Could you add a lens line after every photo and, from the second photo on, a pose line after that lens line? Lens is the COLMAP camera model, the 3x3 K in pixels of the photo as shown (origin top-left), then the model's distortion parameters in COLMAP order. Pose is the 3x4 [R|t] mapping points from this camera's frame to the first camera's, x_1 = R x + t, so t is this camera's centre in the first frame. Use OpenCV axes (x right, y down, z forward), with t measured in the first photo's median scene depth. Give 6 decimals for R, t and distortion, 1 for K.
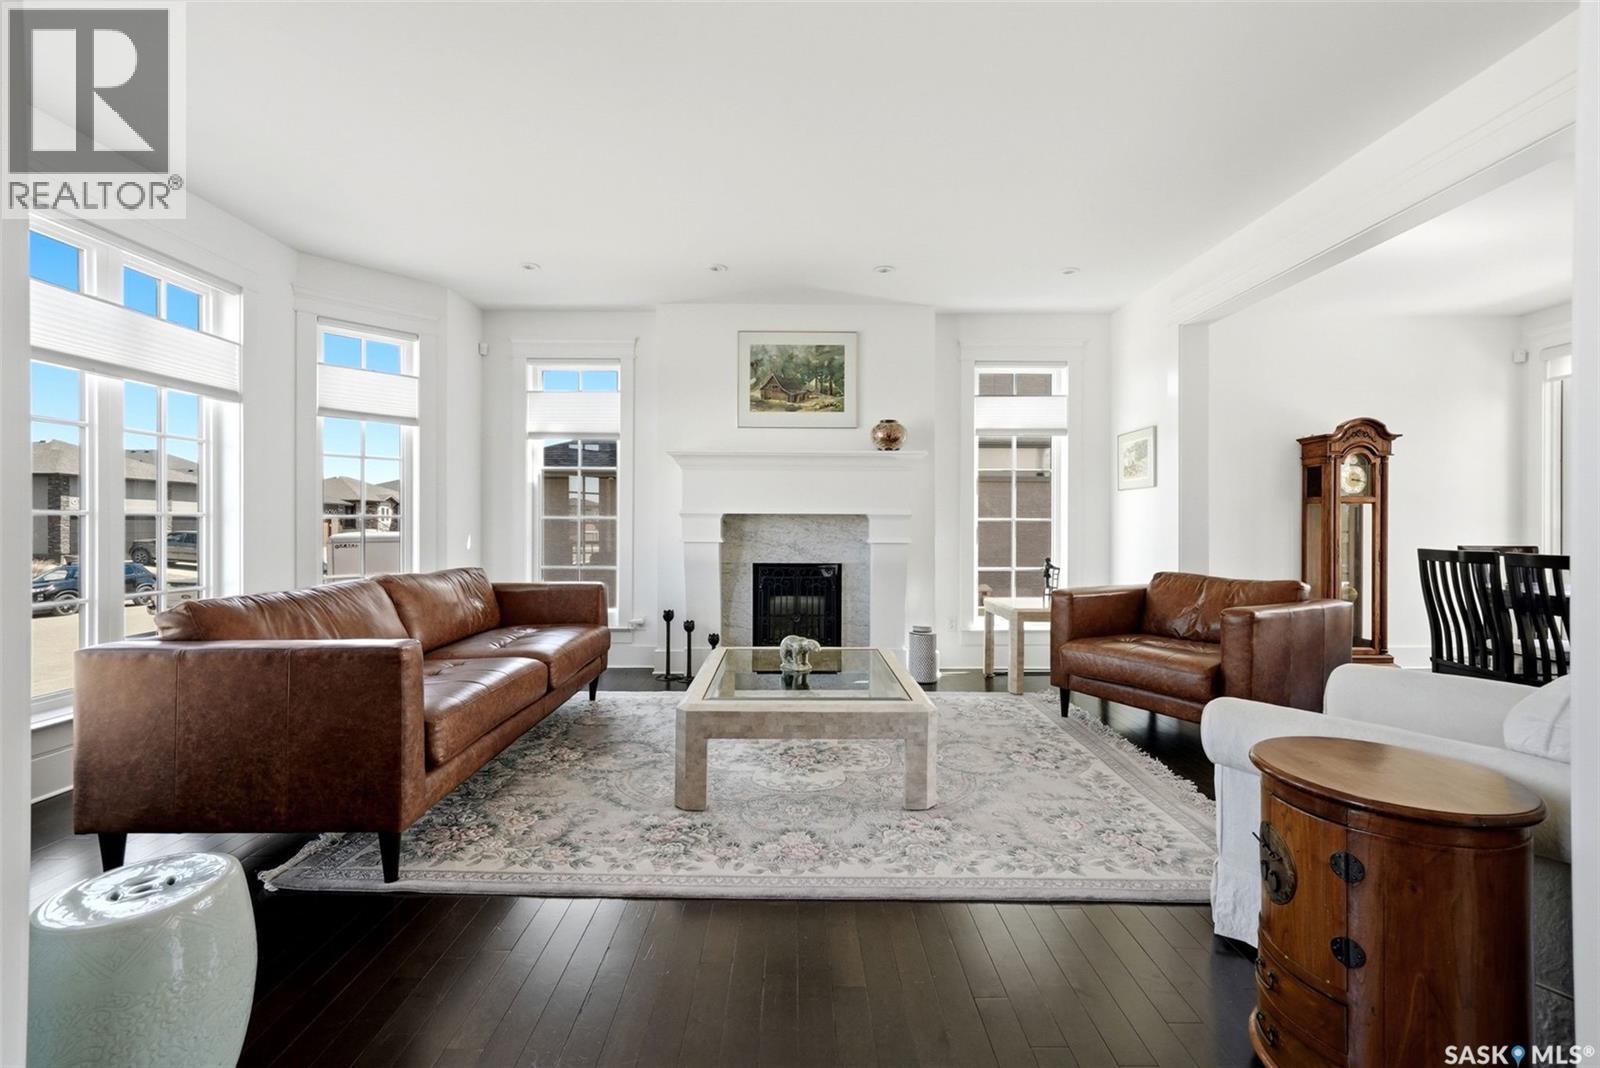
lens RADIAL K [[678.5, 0, 801.5], [0, 678.5, 529.5], [0, 0, 1]] dist [0.001589, 0.000476]
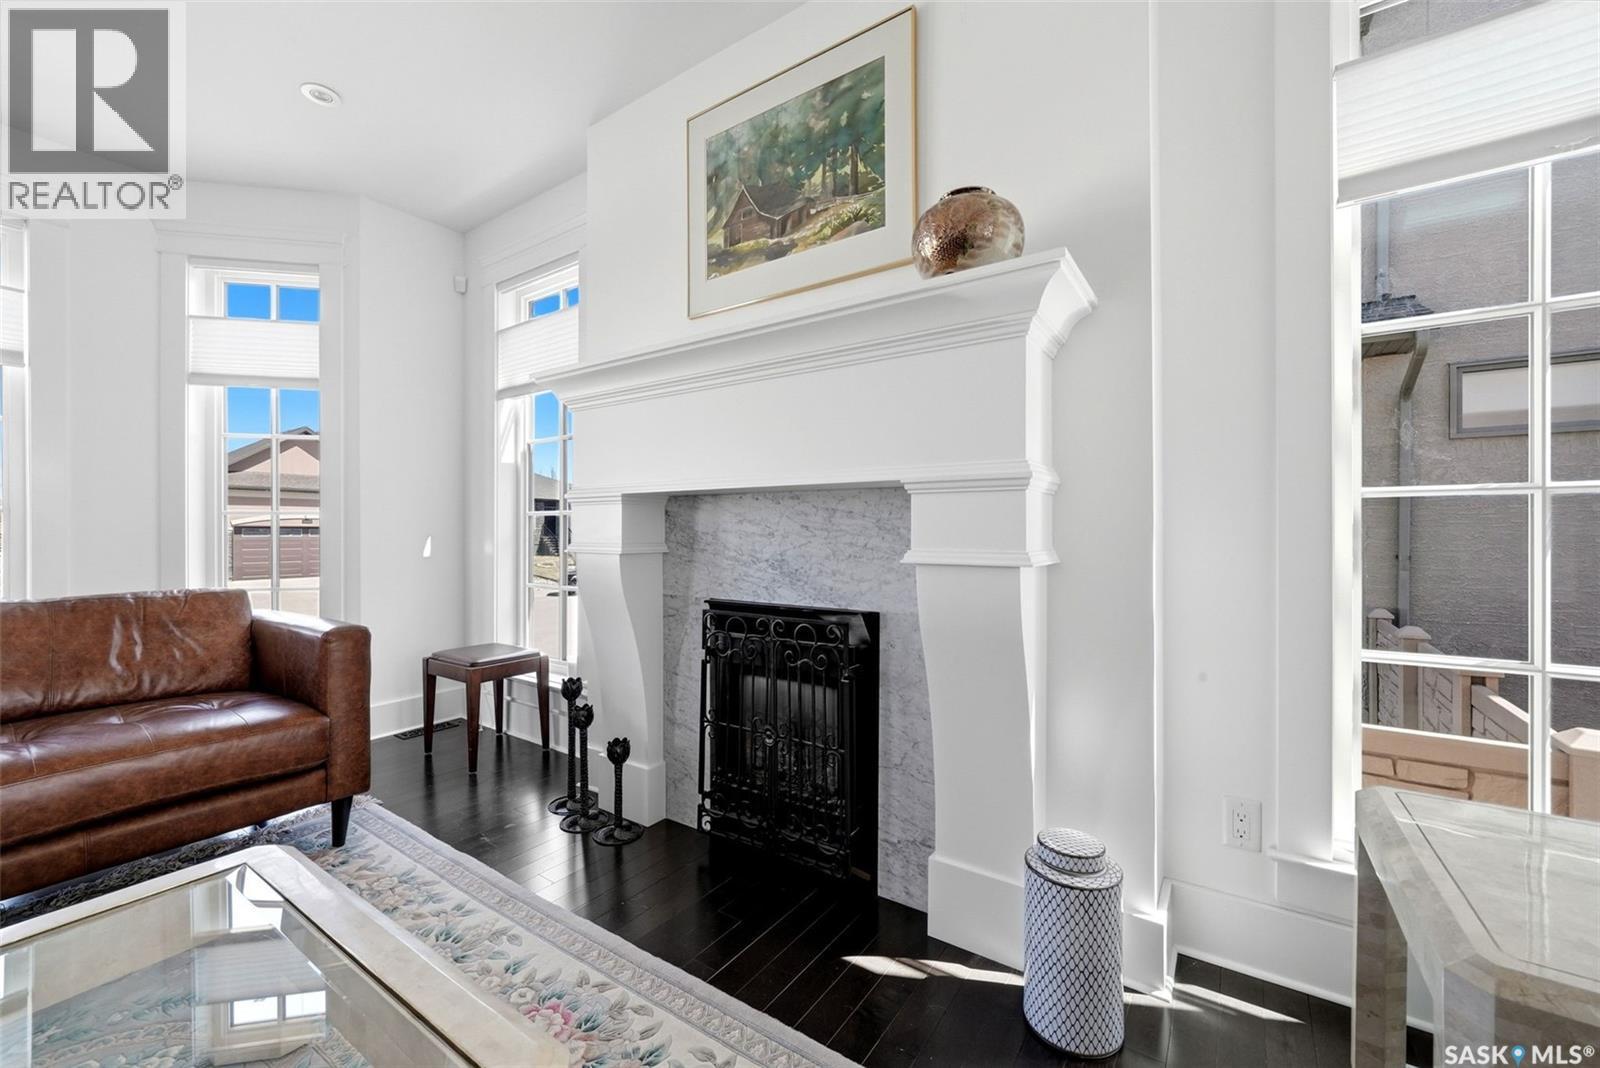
lens RADIAL K [[631.9, 0, 794.2], [0, 631.9, 530.2], [0, 0, 1]] dist [-0.010130, 0.000048]
pose [[0.821831, -0.001679, -0.569729, 0.226820], [0.000136, 0.999996, -0.002751, 0.003346], [0.569731, 0.002184, 0.821828, 0.672148]]
